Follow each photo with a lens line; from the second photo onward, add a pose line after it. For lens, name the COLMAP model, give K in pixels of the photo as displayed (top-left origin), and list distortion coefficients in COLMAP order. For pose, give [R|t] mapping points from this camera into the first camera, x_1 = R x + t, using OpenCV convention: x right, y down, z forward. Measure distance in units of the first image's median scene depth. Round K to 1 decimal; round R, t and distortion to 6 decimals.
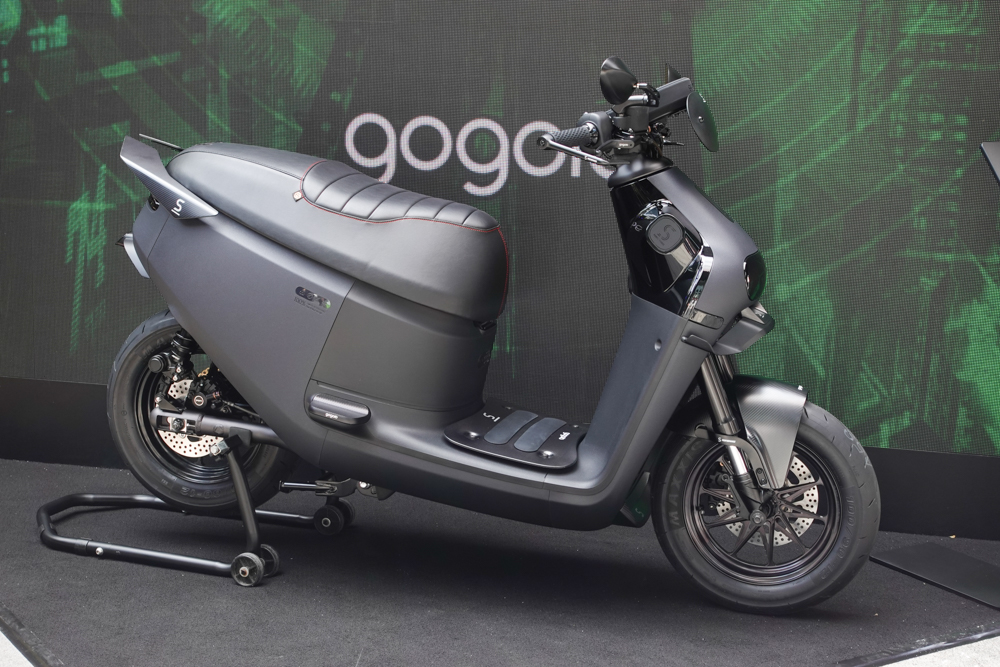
lens RADIAL K [[1702.4, 0, 500.0], [0, 1702.4, 333.5], [0, 0, 1]] dist [0.015458, -0.026789]
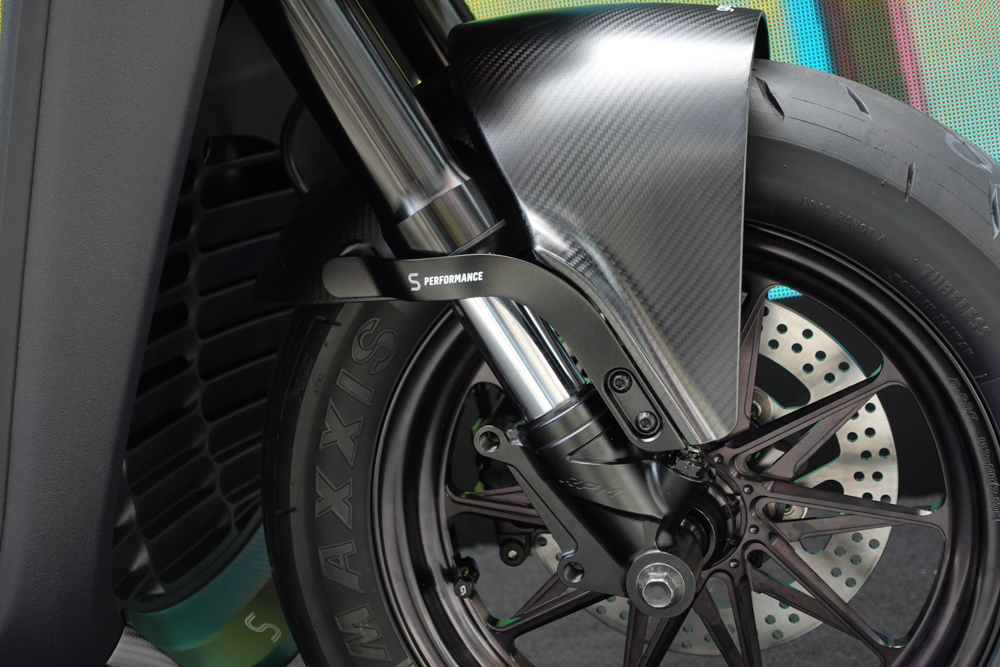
lens RADIAL K [[1702.4, 0, 500.0], [0, 1702.4, 333.5], [0, 0, 1]] dist [0.015458, -0.026789]
pose [[0.977212, -0.211889, -0.012602, 0.135629], [0.211952, 0.977273, 0.003823, 0.067548], [0.011506, -0.006407, 0.999913, 0.744196]]
